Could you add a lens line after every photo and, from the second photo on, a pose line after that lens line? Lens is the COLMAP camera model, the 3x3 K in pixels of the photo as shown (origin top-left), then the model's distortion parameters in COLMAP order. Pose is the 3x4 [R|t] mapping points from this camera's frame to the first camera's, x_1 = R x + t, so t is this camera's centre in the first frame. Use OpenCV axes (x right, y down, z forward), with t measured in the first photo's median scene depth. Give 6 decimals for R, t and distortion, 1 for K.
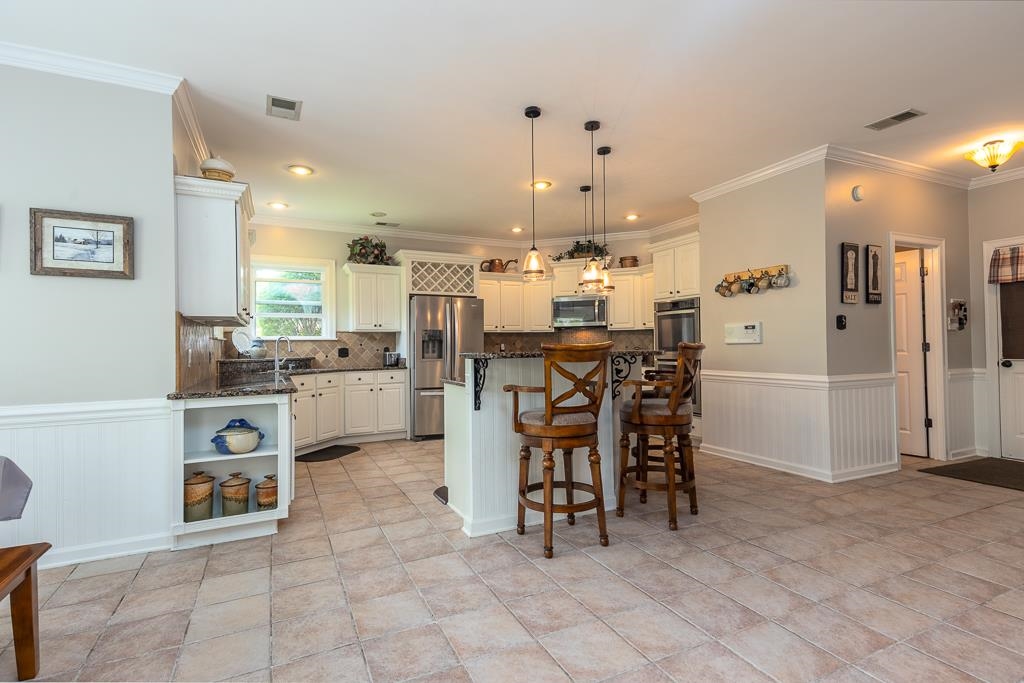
lens RADIAL K [[489.8, 0, 516.1], [0, 489.8, 338.5], [0, 0, 1]] dist [0.050423, -0.013581]
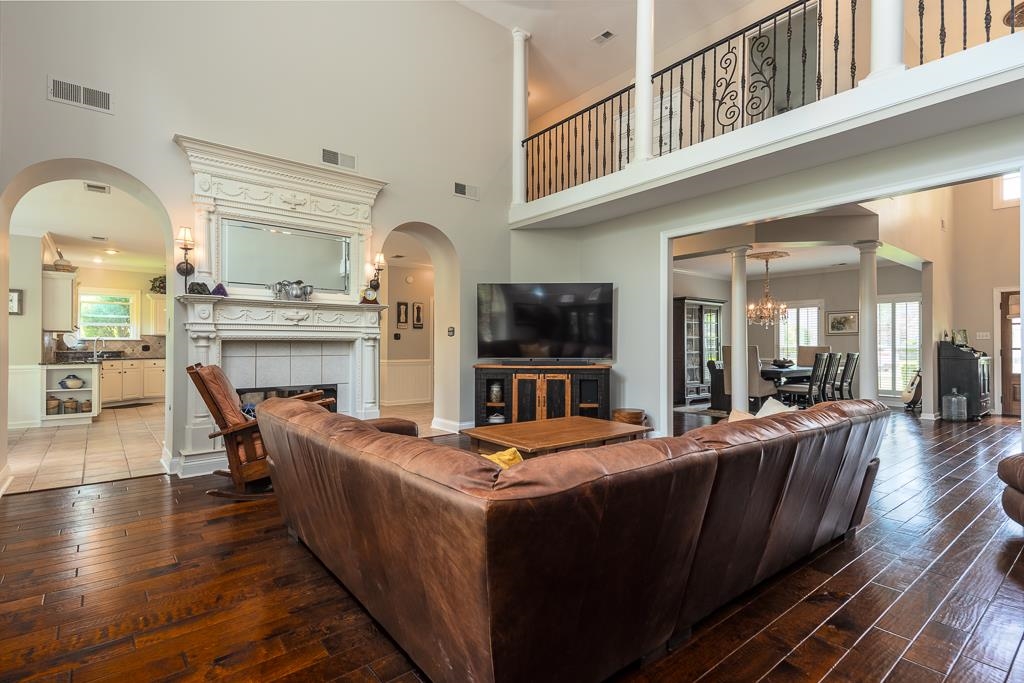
lens RADIAL K [[489.8, 0, 518.4], [0, 489.8, 340.9], [0, 0, 1]] dist [0.050423, -0.013581]
pose [[0.971727, 0.016344, 0.235539, 0.522870], [-0.016823, 0.999858, 0.000025, -0.018095], [-0.235505, -0.003987, 0.971865, -1.026149]]
